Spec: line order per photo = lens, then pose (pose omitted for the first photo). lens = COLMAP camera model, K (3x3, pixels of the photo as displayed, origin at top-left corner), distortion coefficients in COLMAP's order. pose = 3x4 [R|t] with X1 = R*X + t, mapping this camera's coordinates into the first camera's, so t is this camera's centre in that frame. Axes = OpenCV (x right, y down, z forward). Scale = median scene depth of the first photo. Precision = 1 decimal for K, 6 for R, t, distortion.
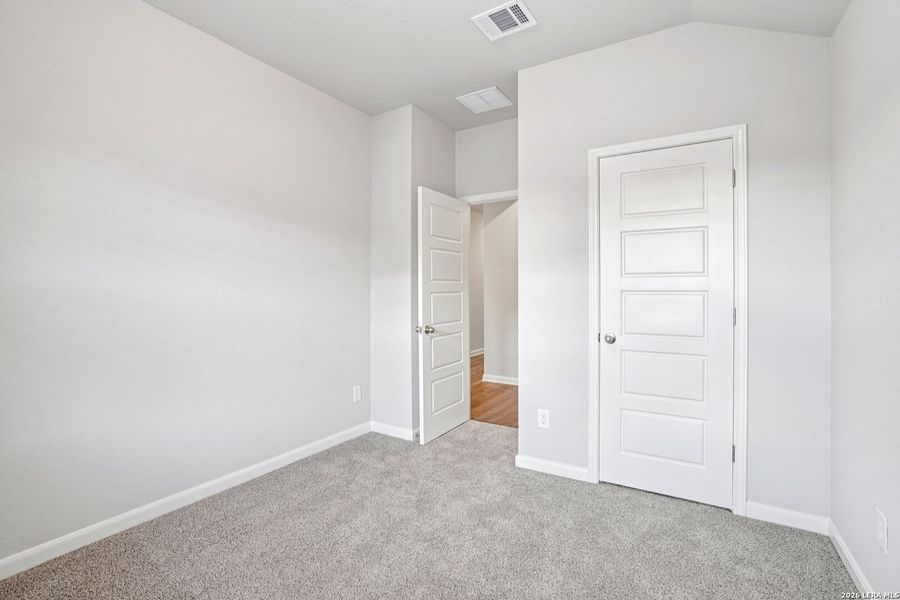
lens RADIAL K [[415.0, 0, 451.2], [0, 415.0, 291.7], [0, 0, 1]] dist [-0.000201, 0.000371]
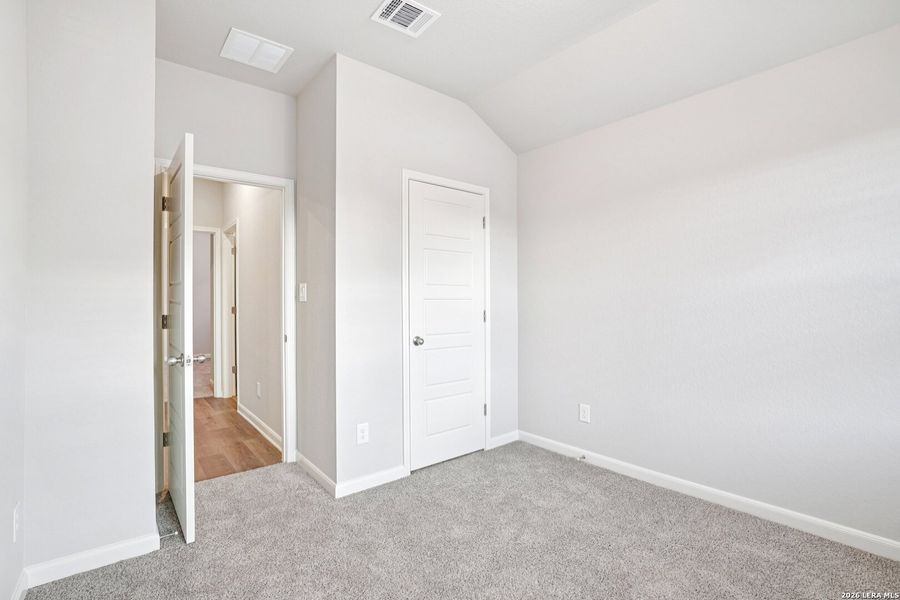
lens RADIAL K [[417.3, 0, 441.6], [0, 417.3, 301.6], [0, 0, 1]] dist [-0.003364, -0.000088]
pose [[0.364244, 0.003909, 0.931295, -0.661505], [0.011390, 0.999898, -0.008652, 0.015922], [-0.931234, 0.013759, 0.364162, 0.527785]]
